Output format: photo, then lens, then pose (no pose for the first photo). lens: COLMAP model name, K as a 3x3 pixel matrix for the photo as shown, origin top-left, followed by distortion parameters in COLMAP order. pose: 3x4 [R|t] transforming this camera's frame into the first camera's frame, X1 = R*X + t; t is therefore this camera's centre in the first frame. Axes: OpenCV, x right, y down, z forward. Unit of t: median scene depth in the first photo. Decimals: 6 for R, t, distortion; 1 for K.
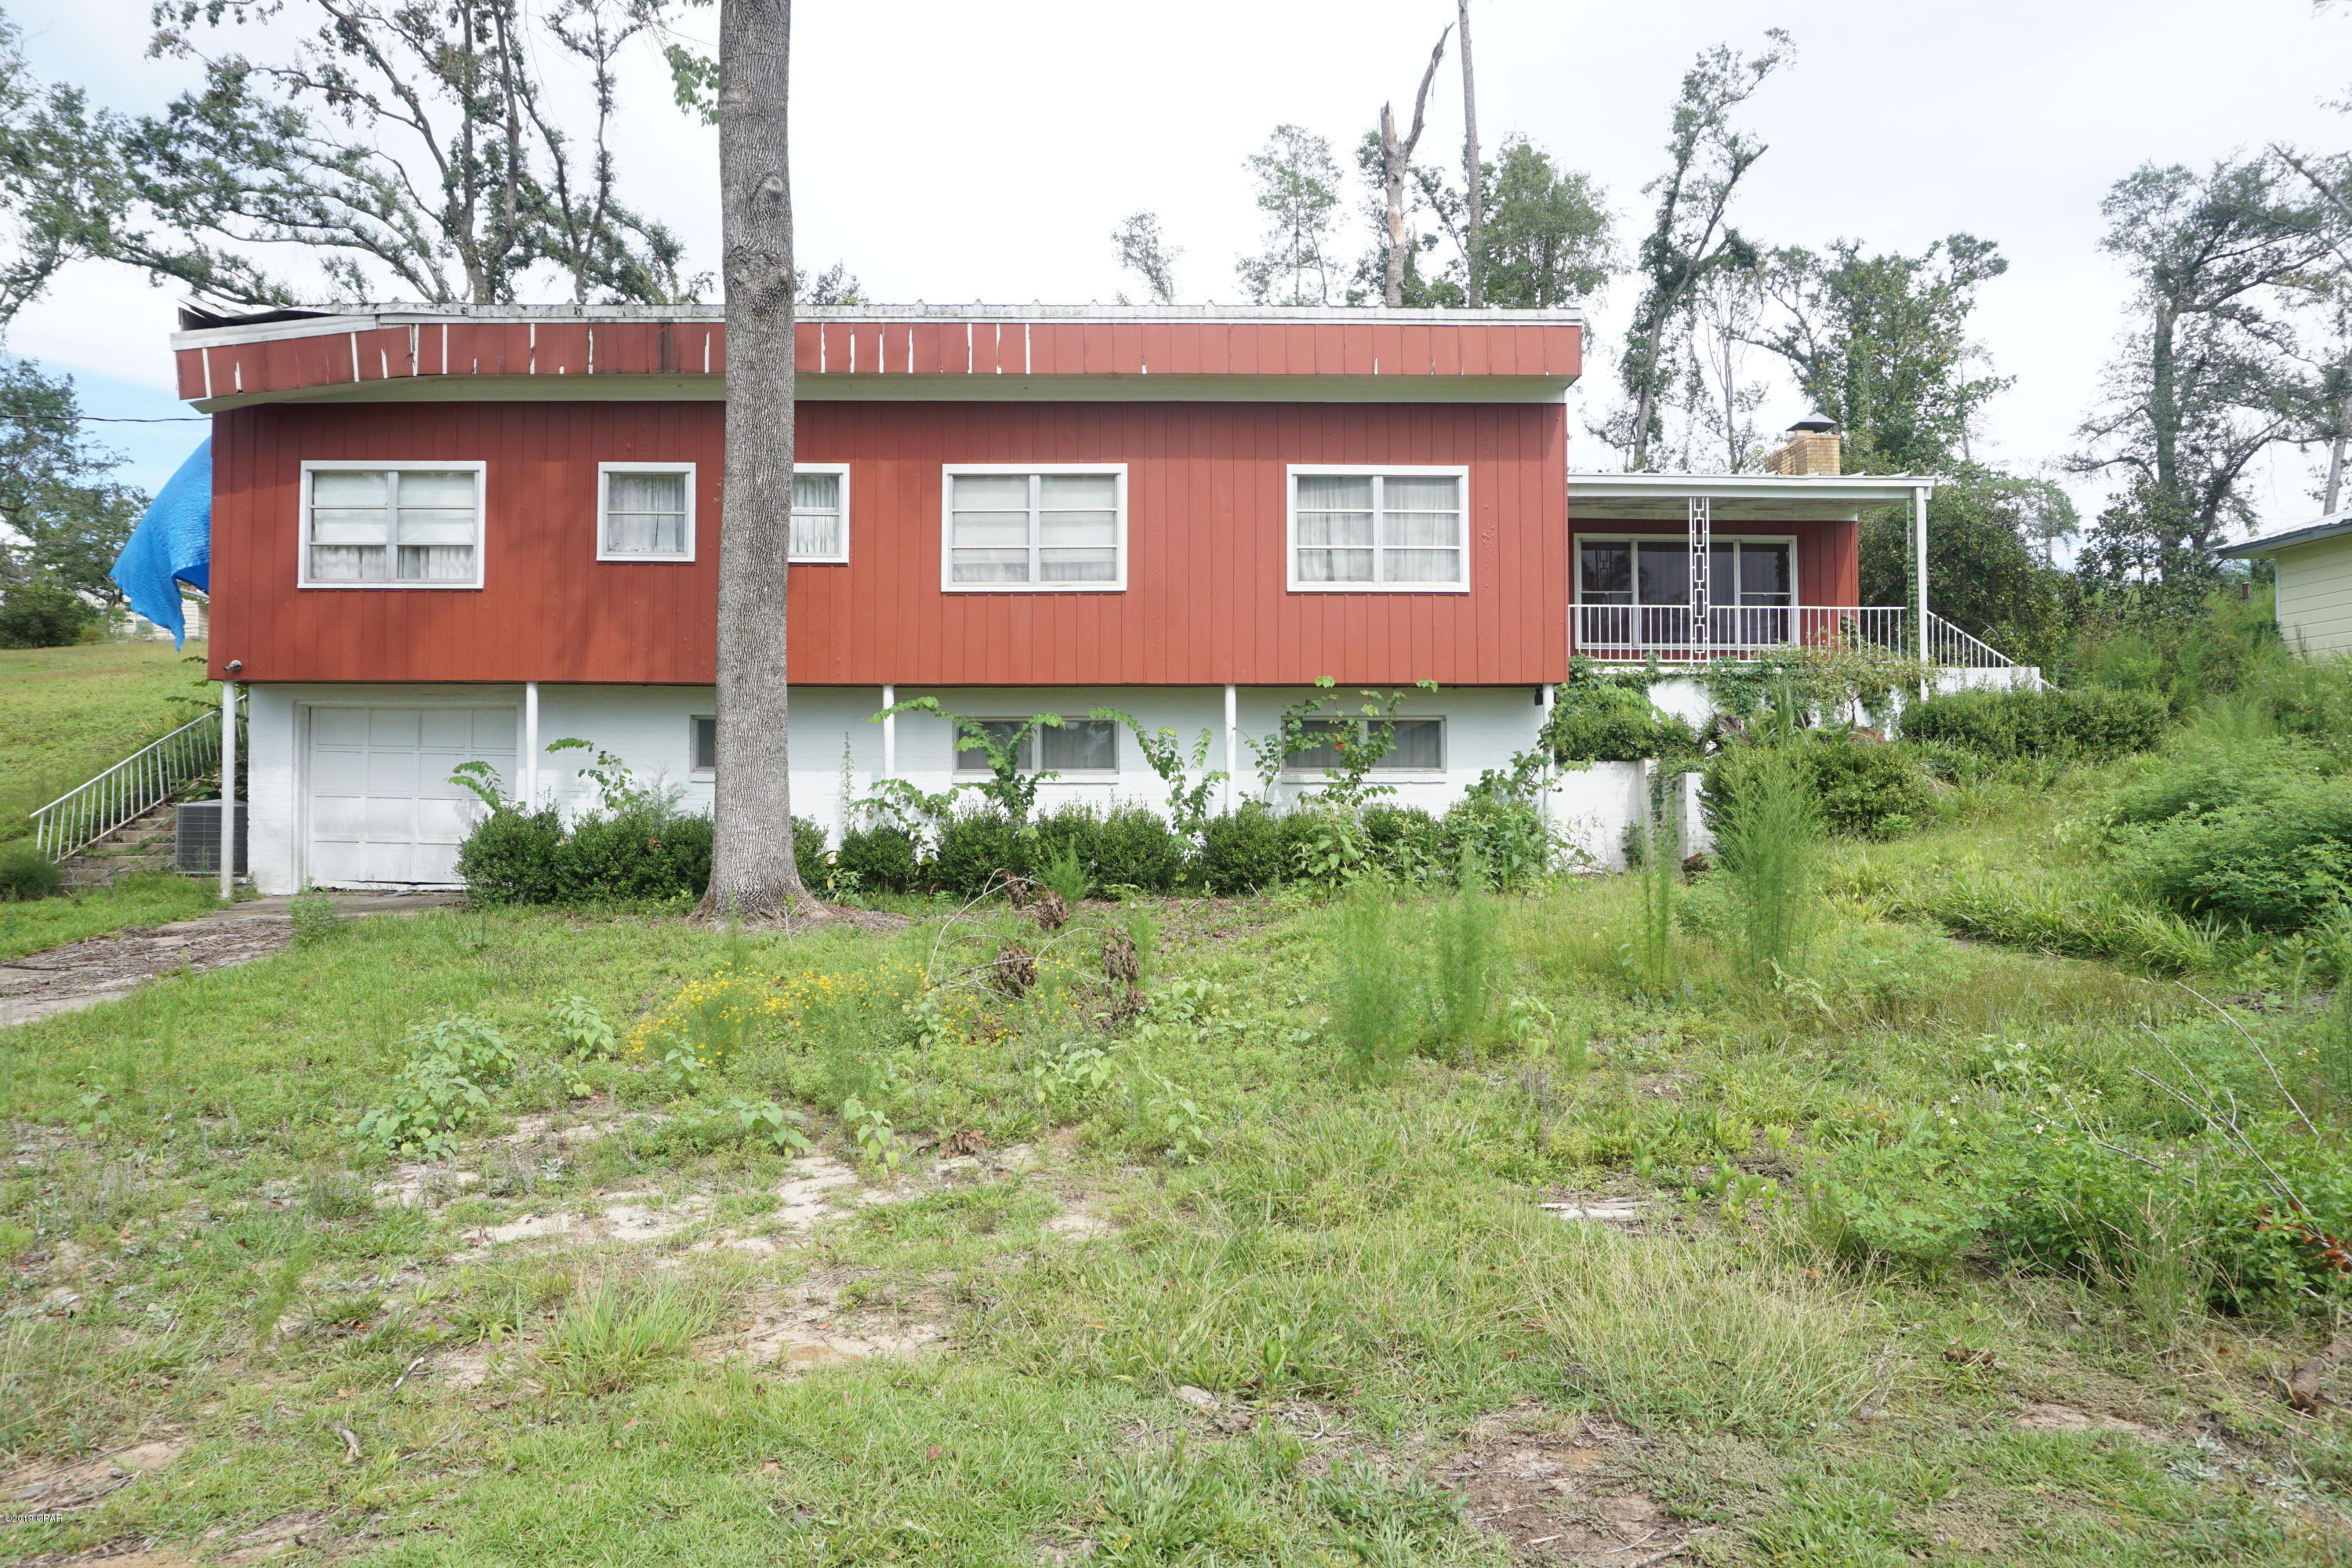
lens RADIAL K [[1602.5, 0, 1176.0], [0, 1602.5, 784.0], [0, 0, 1]] dist [-0.050963, 0.040421]
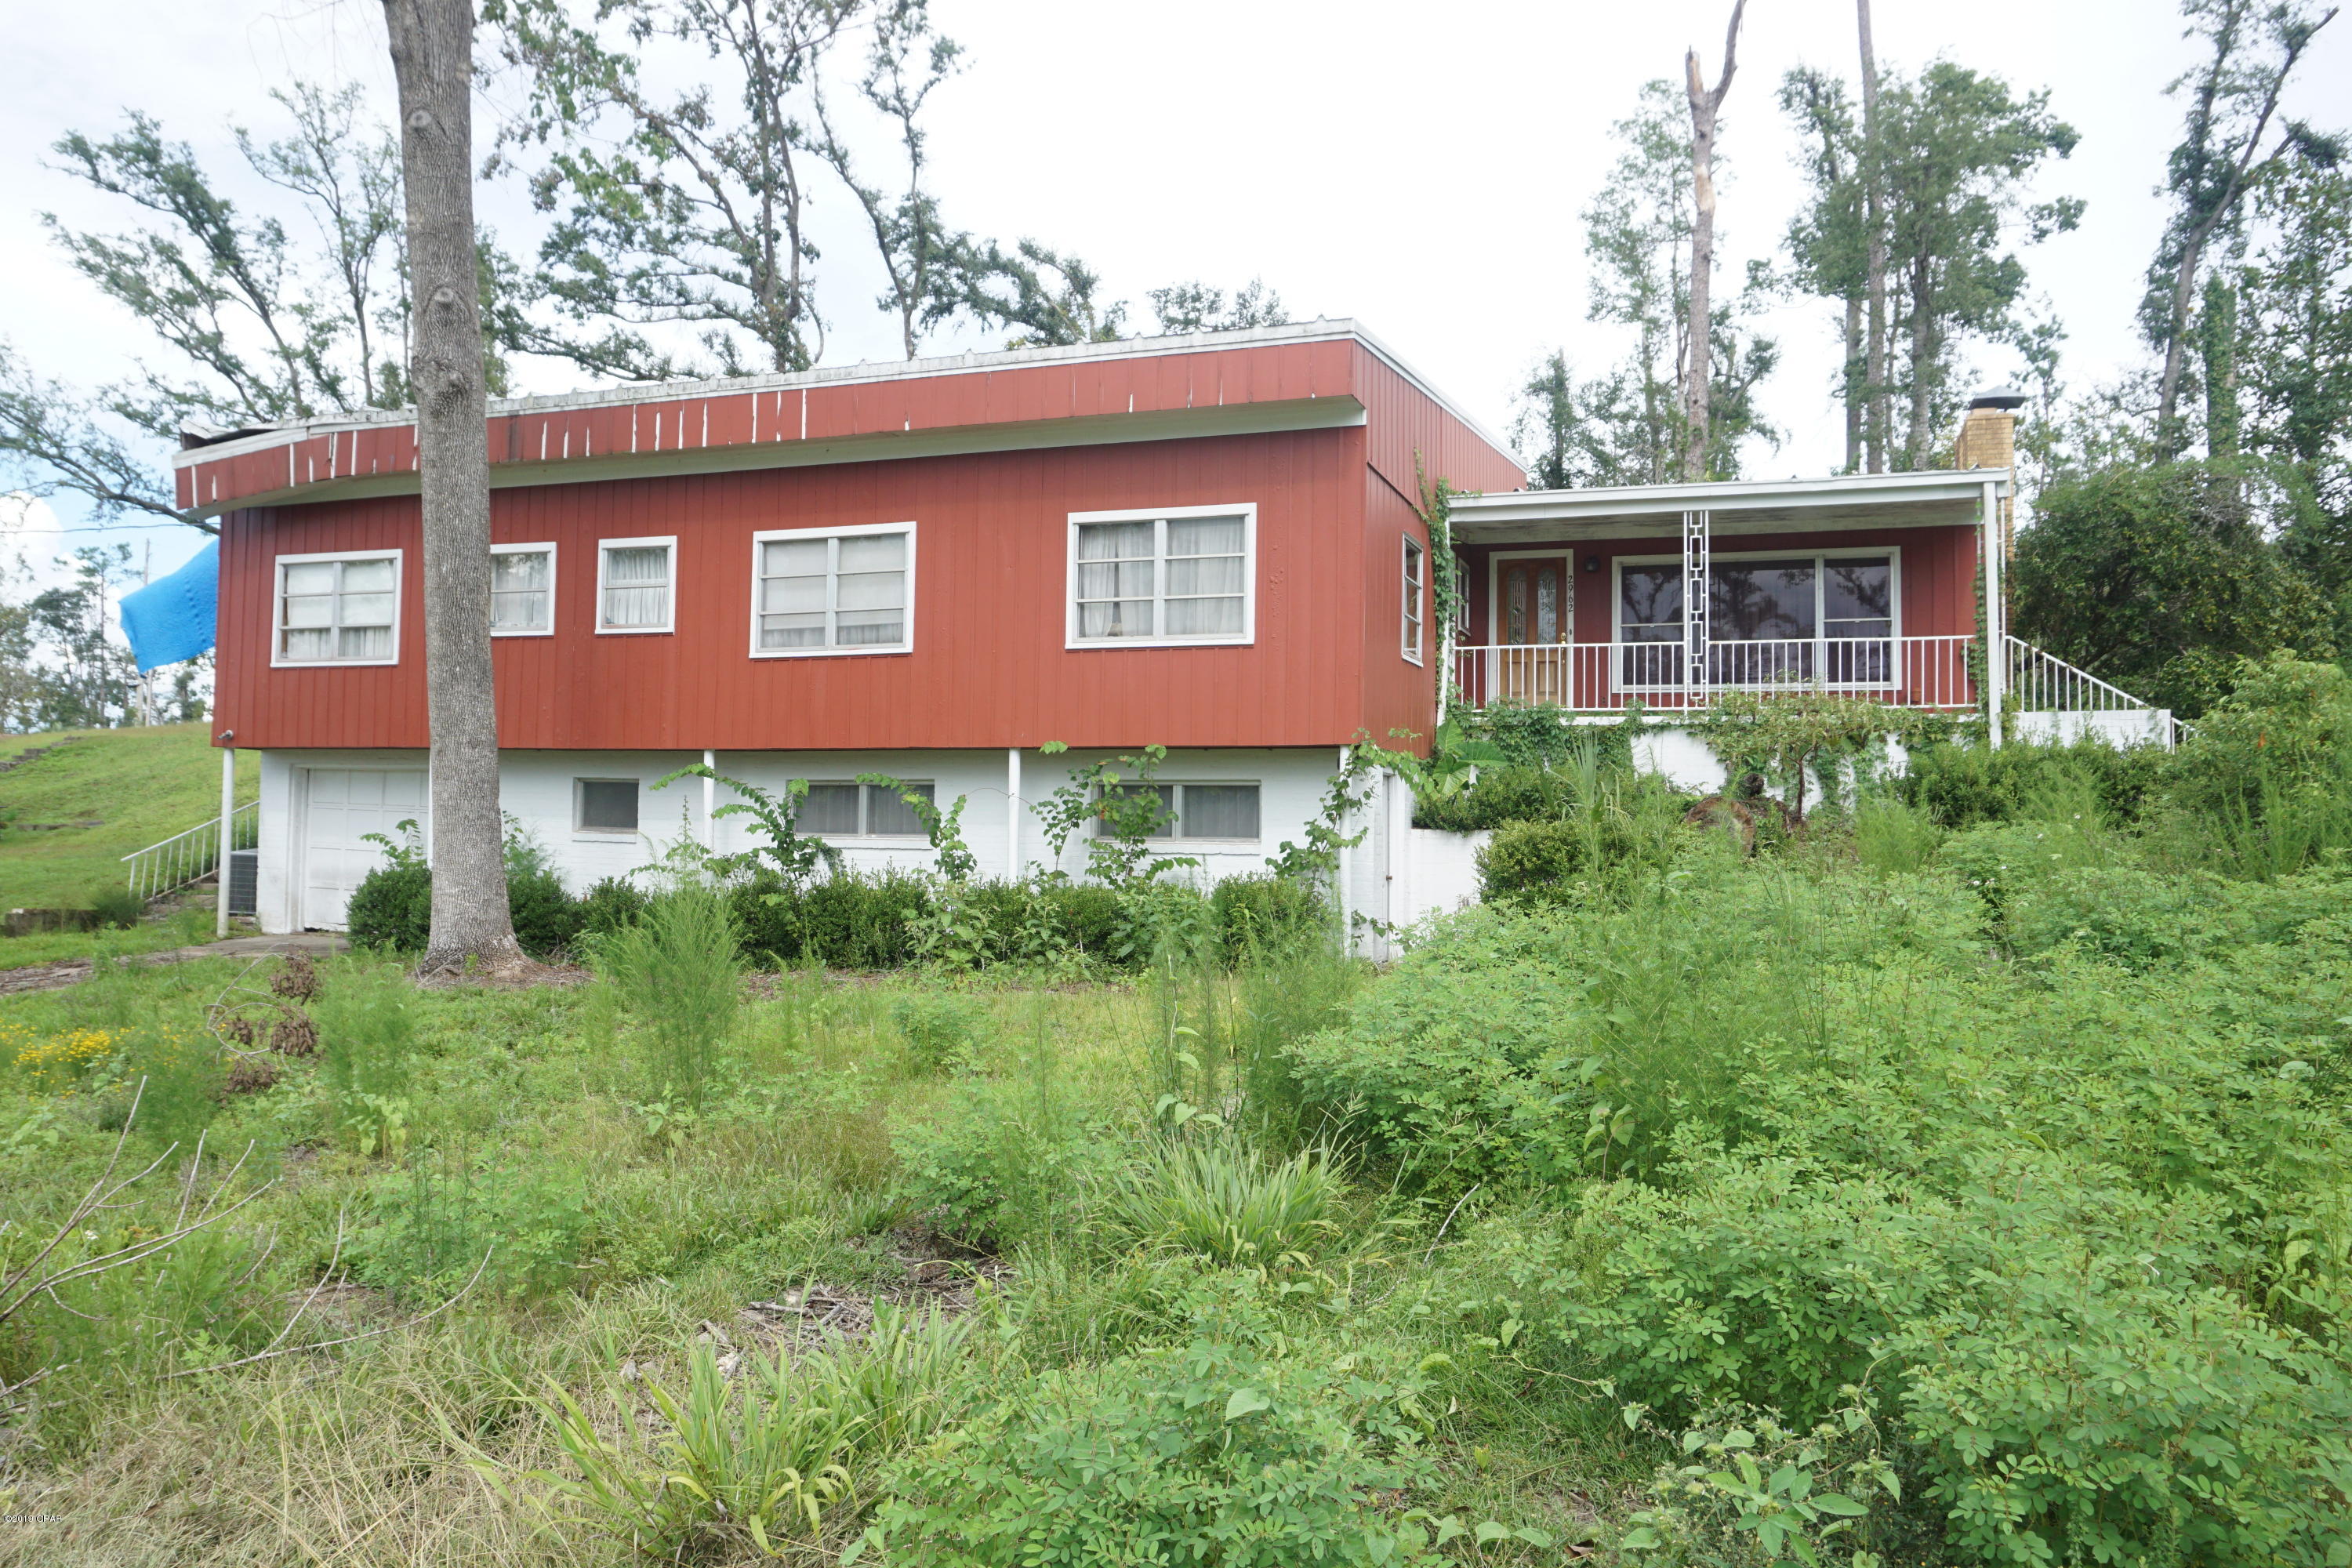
lens RADIAL K [[1747.4, 0, 1176.0], [0, 1747.4, 784.0], [0, 0, 1]] dist [-0.025662, 0.000828]
pose [[0.927539, 0.004158, -0.373703, 0.514808], [-0.011415, 0.999787, -0.017208, -0.024067], [0.373552, 0.020227, 0.927389, 0.077422]]
